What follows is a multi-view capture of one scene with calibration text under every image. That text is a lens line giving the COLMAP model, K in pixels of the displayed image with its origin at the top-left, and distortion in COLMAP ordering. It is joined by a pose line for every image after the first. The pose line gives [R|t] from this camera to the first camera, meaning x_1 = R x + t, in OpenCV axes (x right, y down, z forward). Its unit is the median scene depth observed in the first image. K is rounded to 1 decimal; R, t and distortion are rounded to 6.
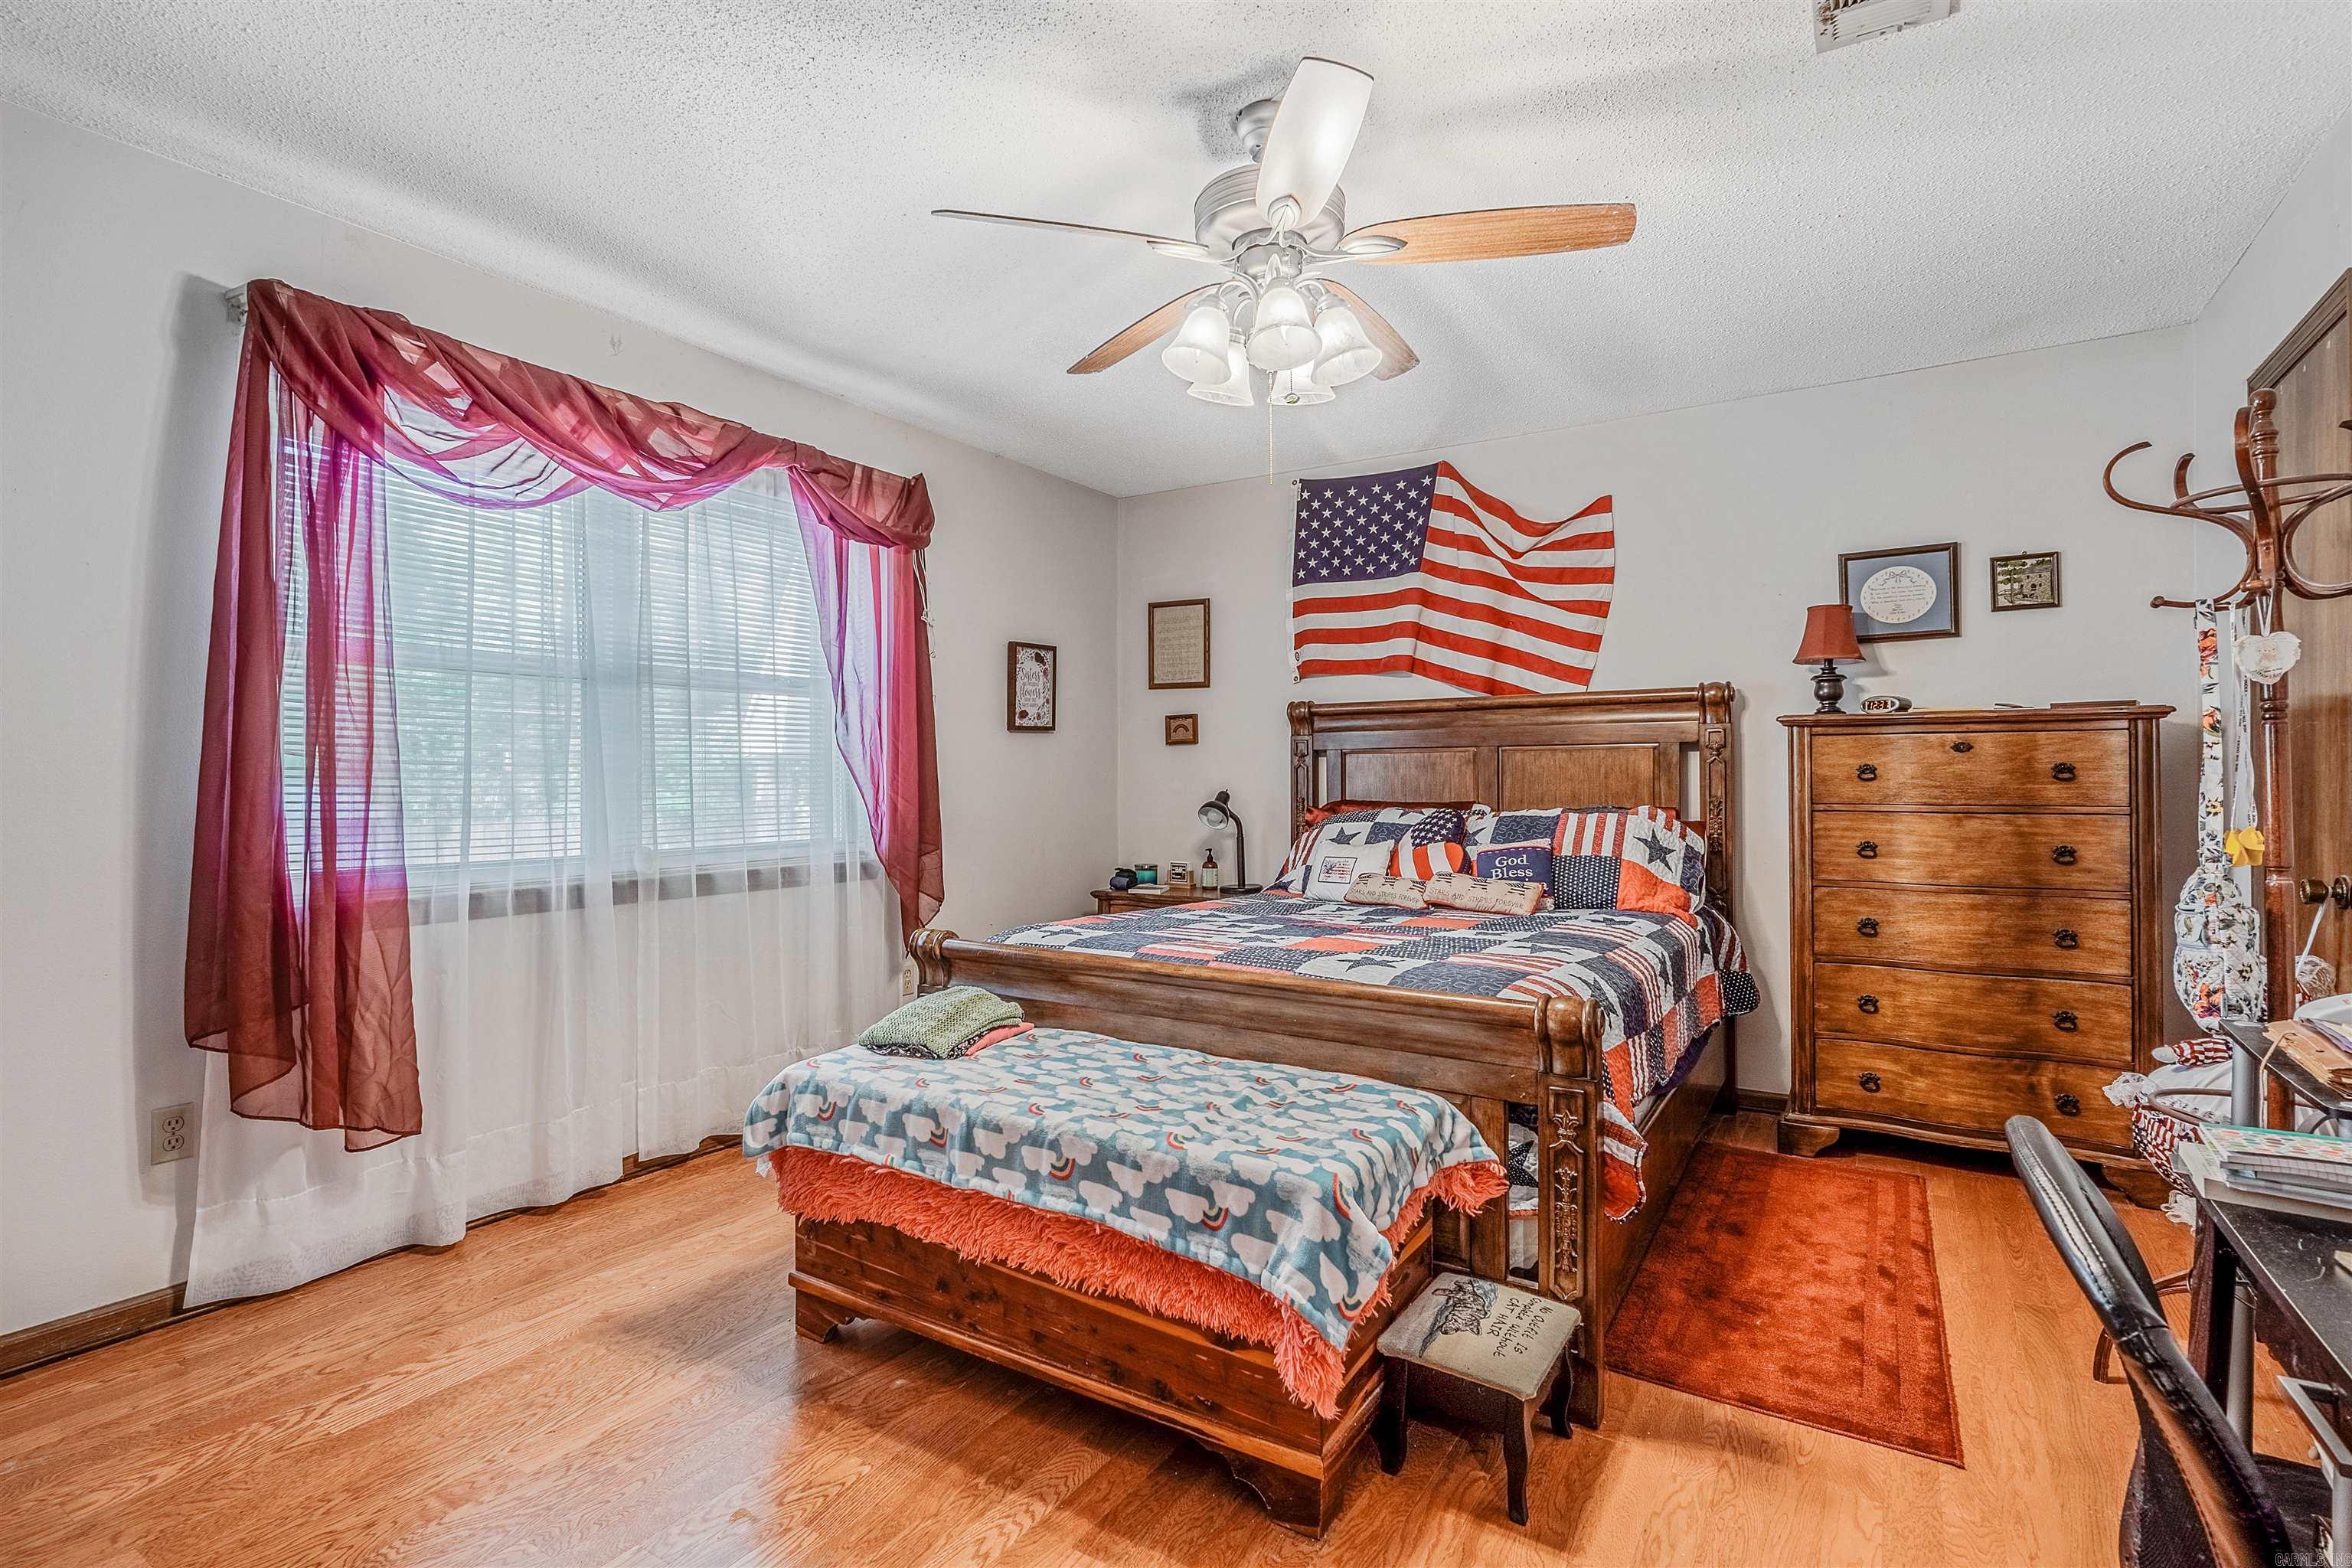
lens RADIAL K [[1119.4, 0, 1175.2], [0, 1119.4, 774.4], [0, 0, 1]] dist [-0.008117, 0.001089]
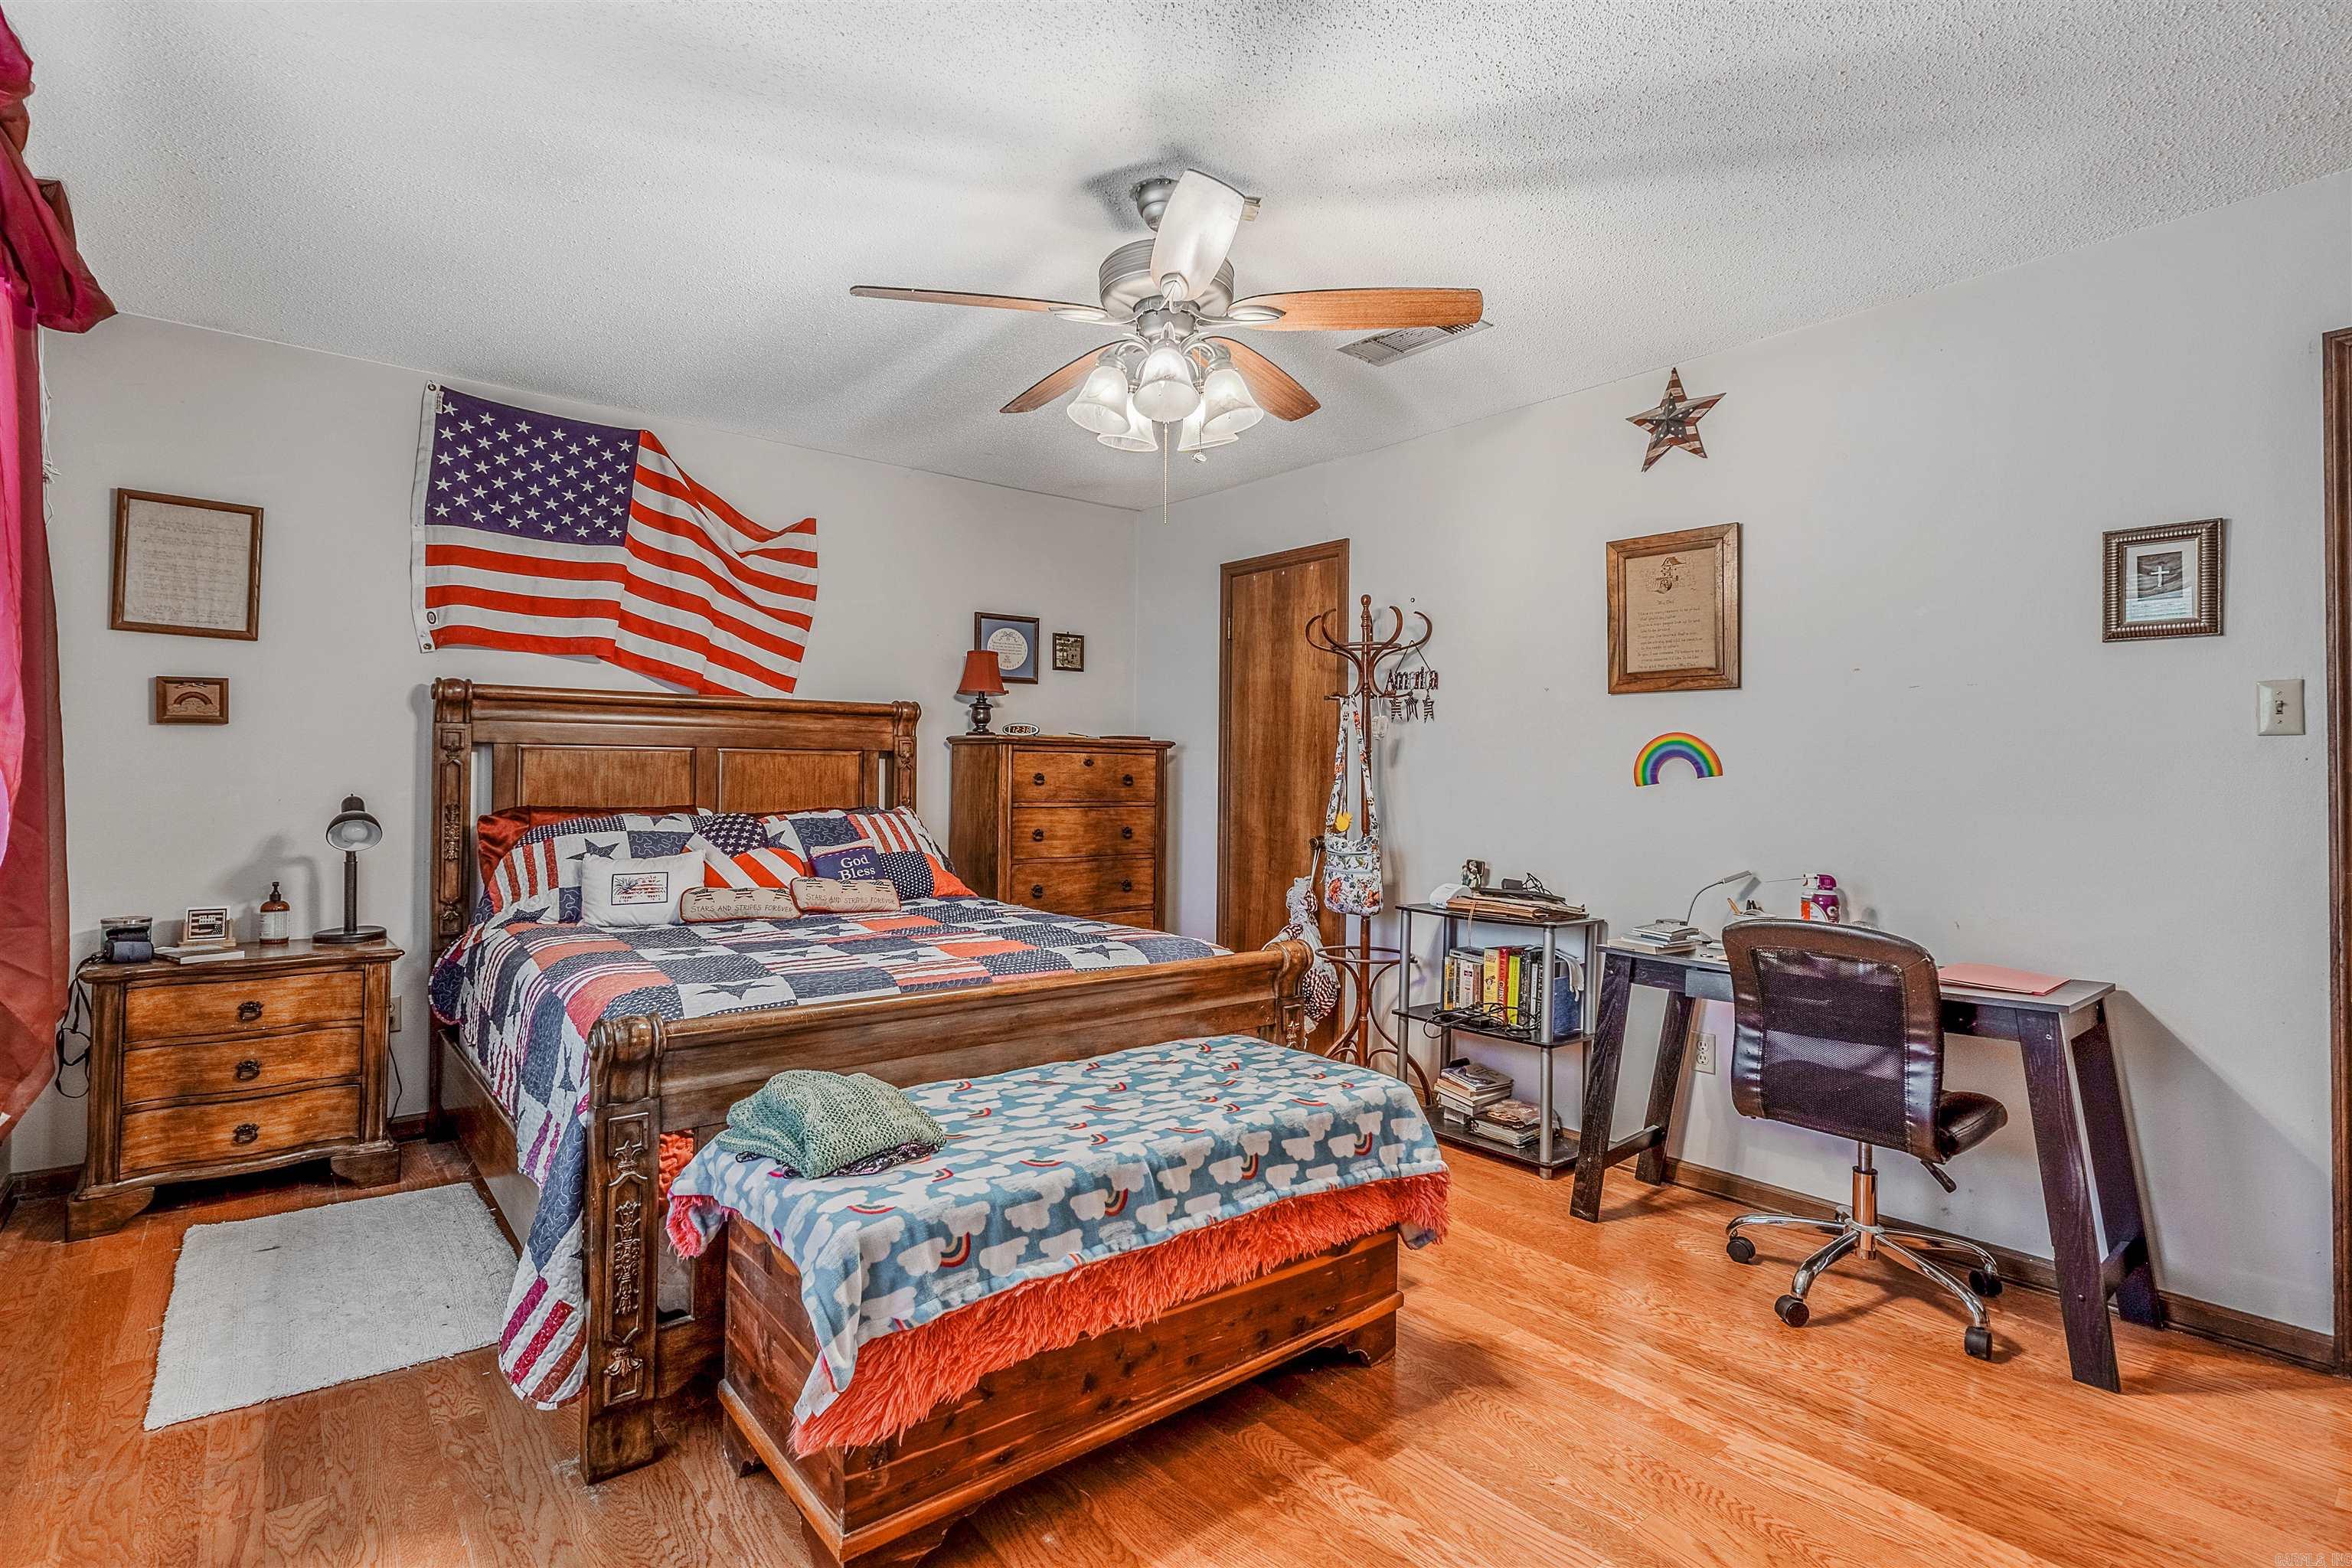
lens RADIAL K [[1119.4, 0, 1119.0], [0, 1119.4, 767.2], [0, 0, 1]] dist [-0.008117, 0.001089]
pose [[0.326816, 0.014949, 0.944970, -0.629807], [-0.011489, 0.999864, -0.011843, -0.001273], [-0.945018, -0.006987, 0.326944, 0.439374]]
